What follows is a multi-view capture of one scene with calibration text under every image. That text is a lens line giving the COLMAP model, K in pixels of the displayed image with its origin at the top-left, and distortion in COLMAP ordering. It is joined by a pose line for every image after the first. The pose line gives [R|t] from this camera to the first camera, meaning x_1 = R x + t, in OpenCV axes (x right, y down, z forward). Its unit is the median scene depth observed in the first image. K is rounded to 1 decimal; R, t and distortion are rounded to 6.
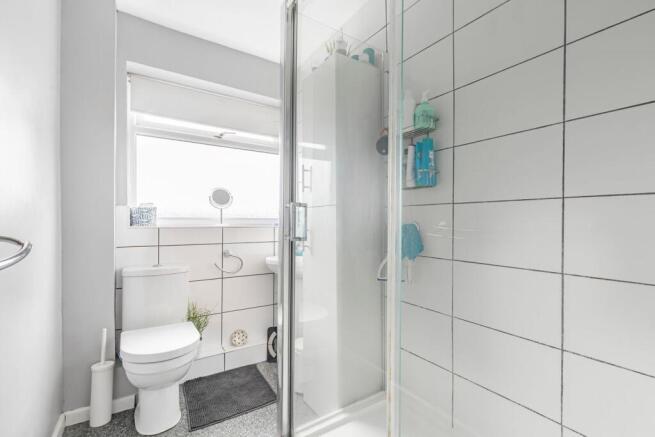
lens RADIAL K [[294.3, 0, 329.0], [0, 294.3, 222.4], [0, 0, 1]] dist [-0.003529, -0.000352]
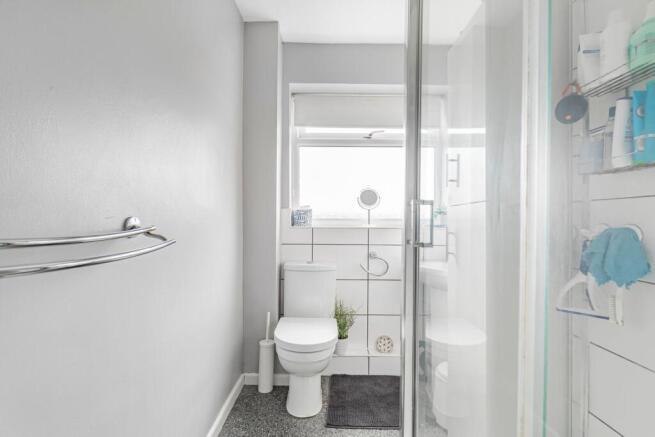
lens RADIAL K [[294.3, 0, 329.0], [0, 294.3, 222.4], [0, 0, 1]] dist [-0.003529, -0.000352]
pose [[0.833144, 0.003925, -0.553043, 0.089503], [-0.005358, 0.999985, -0.000974, -0.001686], [0.553031, 0.003775, 0.833152, 0.129109]]
